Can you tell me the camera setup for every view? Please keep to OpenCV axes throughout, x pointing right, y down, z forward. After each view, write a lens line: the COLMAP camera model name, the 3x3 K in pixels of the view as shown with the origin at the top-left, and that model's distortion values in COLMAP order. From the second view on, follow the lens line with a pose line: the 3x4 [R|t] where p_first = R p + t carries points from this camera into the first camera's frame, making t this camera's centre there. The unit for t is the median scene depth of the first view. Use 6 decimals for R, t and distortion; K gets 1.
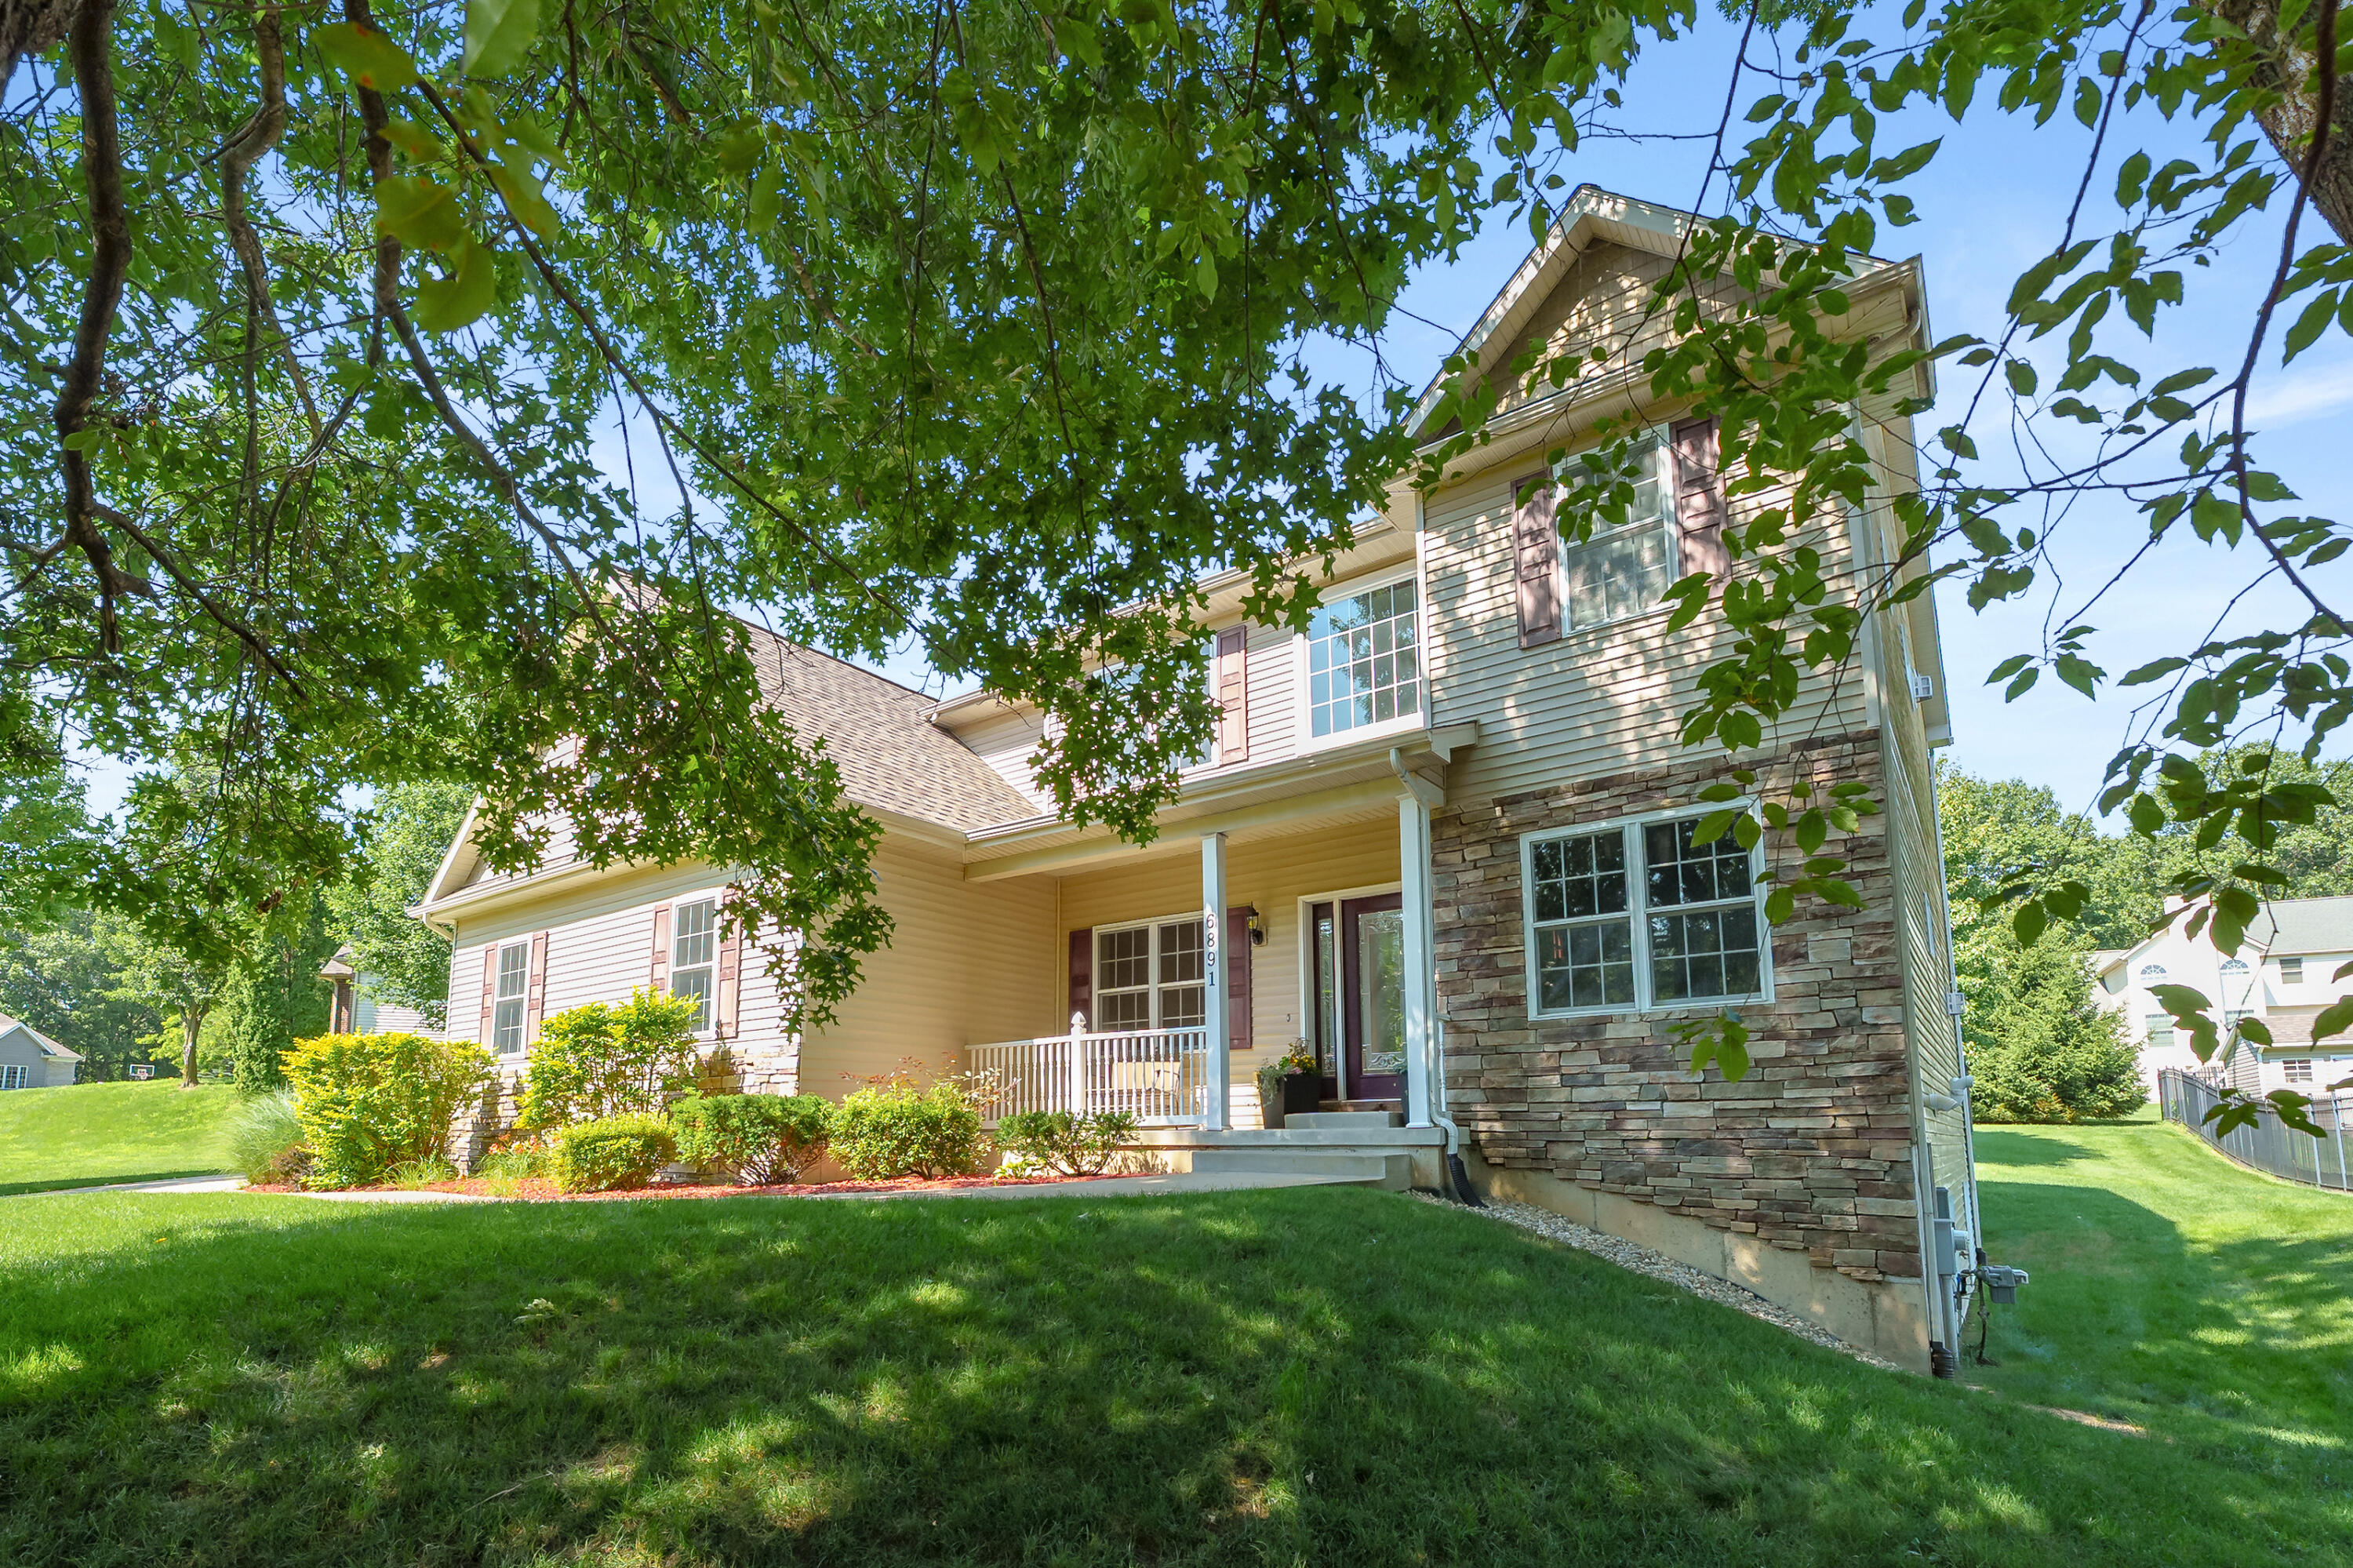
lens RADIAL K [[1117.6, 0, 1177.5], [0, 1117.6, 794.0], [0, 0, 1]] dist [-0.001410, 0.000382]
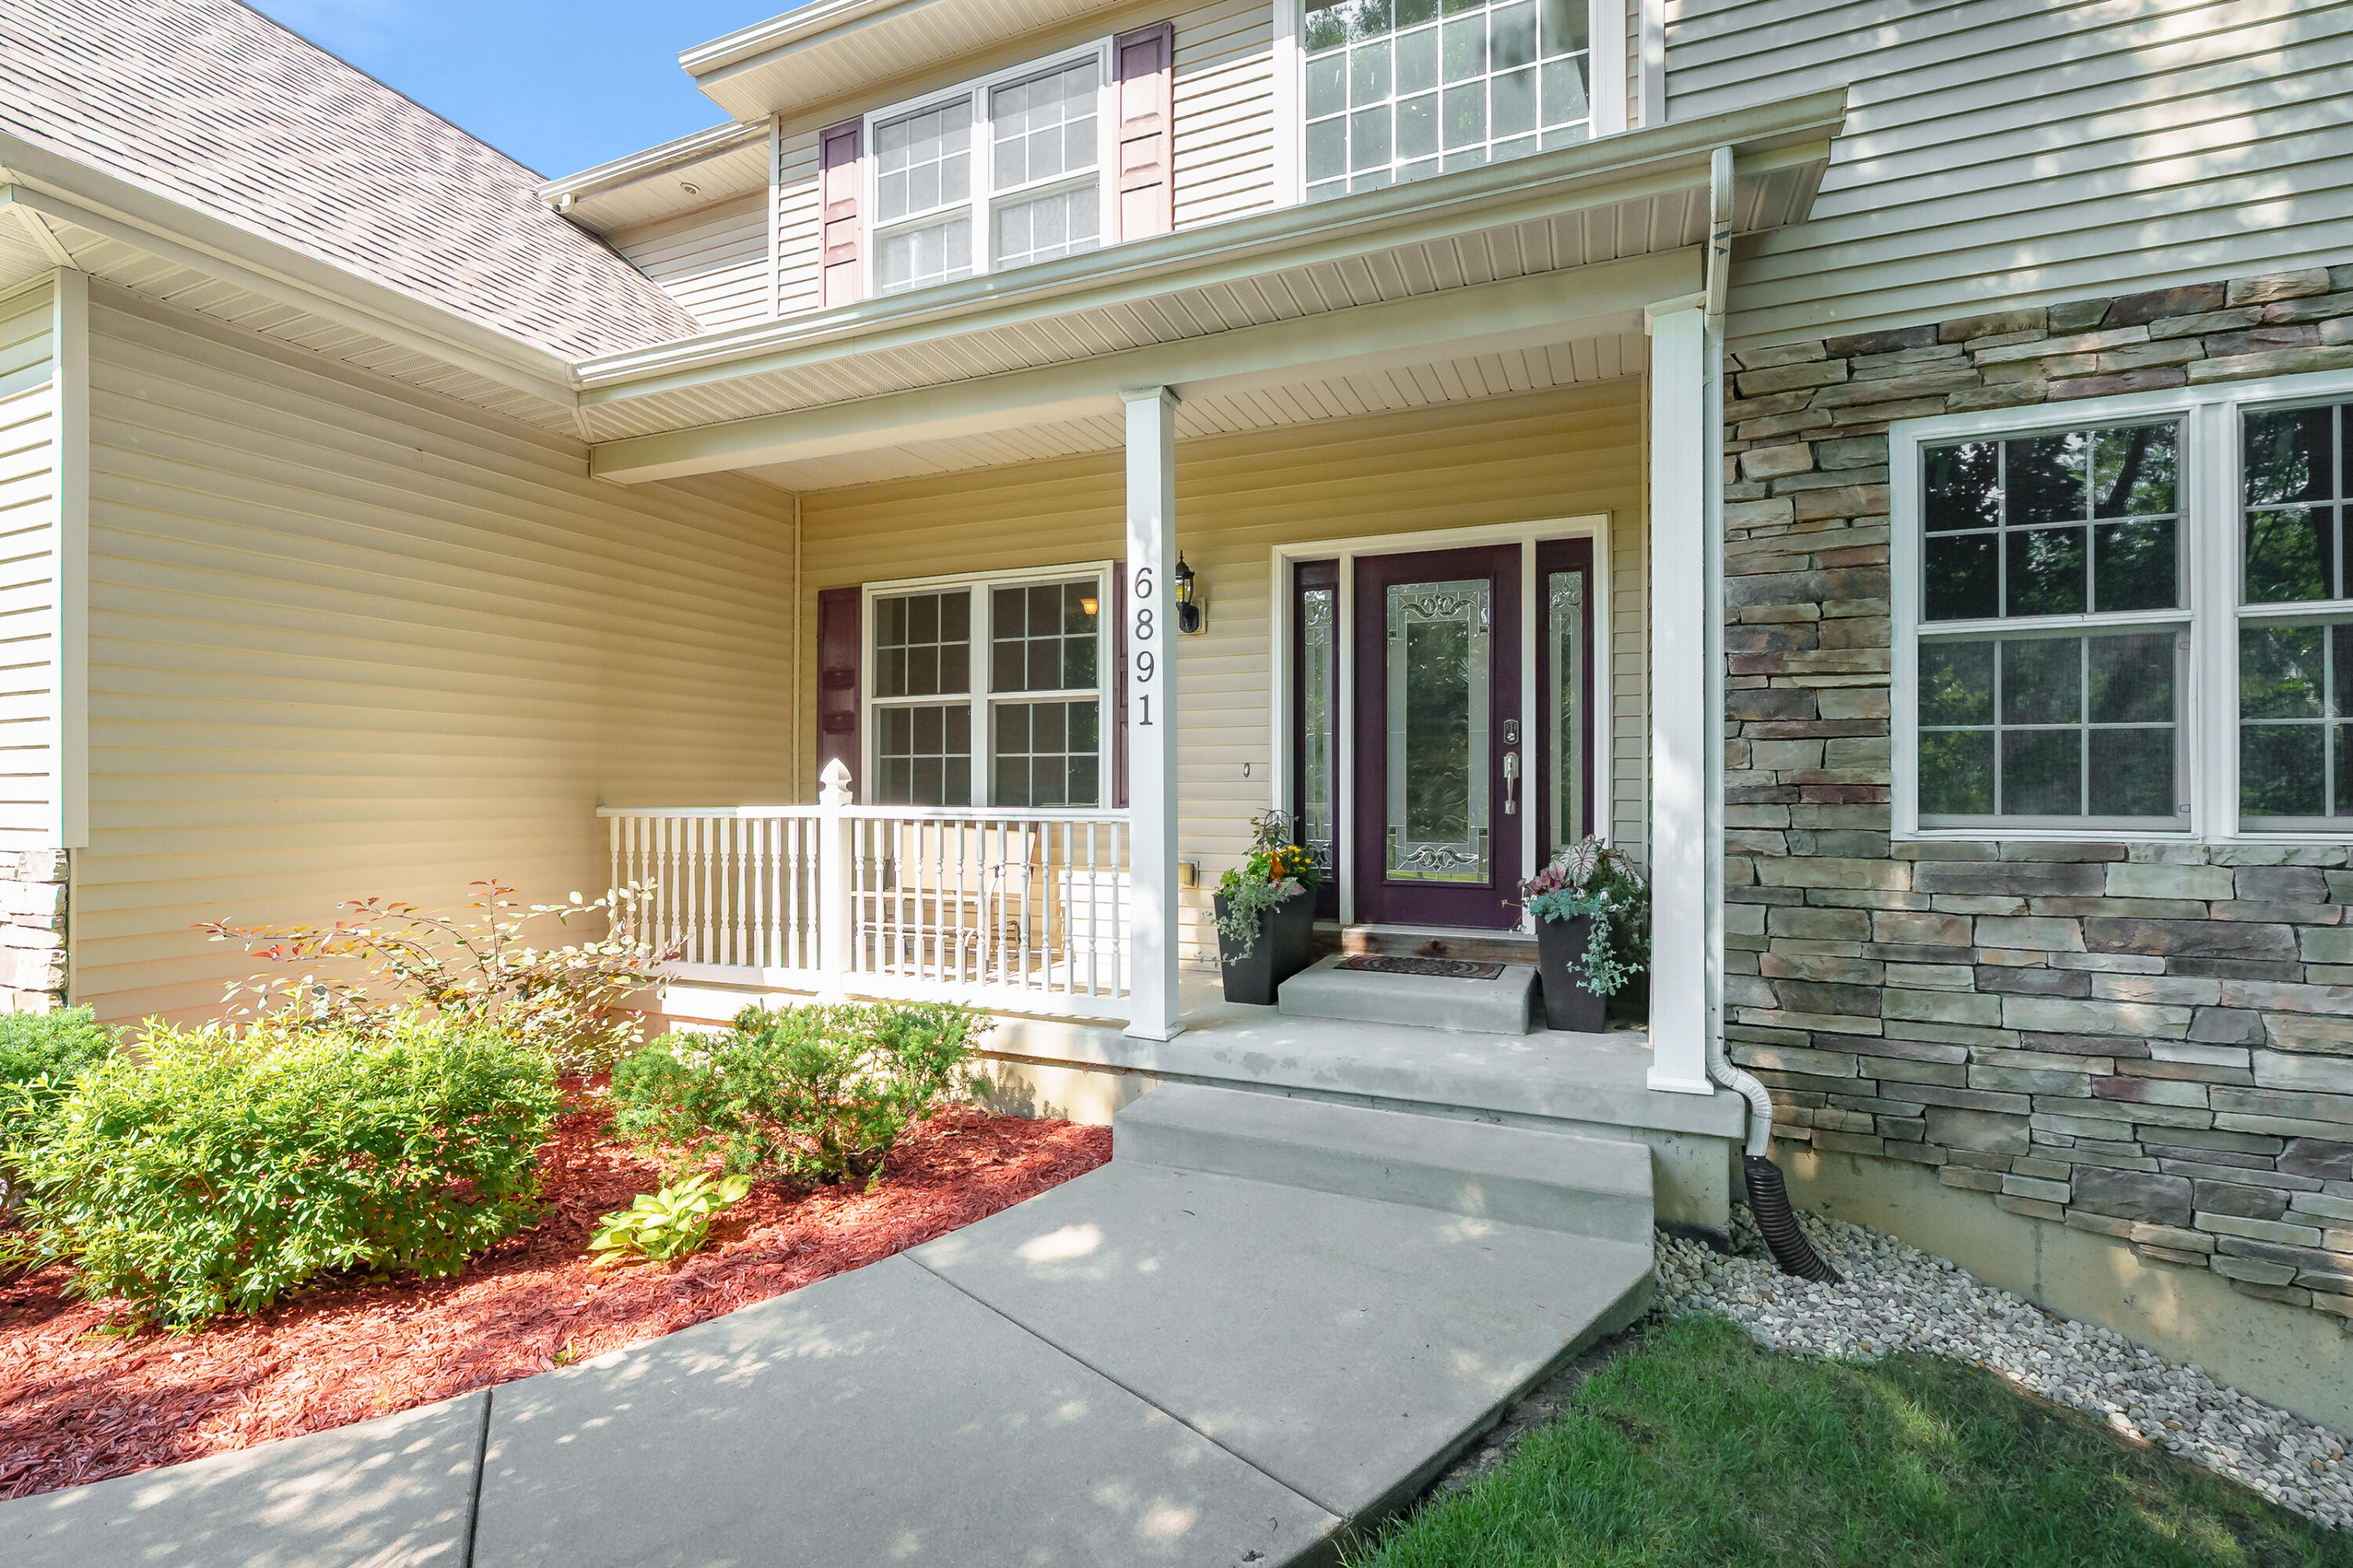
lens RADIAL K [[1053.8, 0, 1214.3], [0, 1053.8, 700.3], [0, 0, 1]] dist [0.002229, 0.000314]
pose [[0.966422, 0.019386, 0.256229, -0.057478], [-0.075021, 0.974992, 0.209194, 0.075676], [-0.245766, -0.221392, 0.943708, 0.645667]]
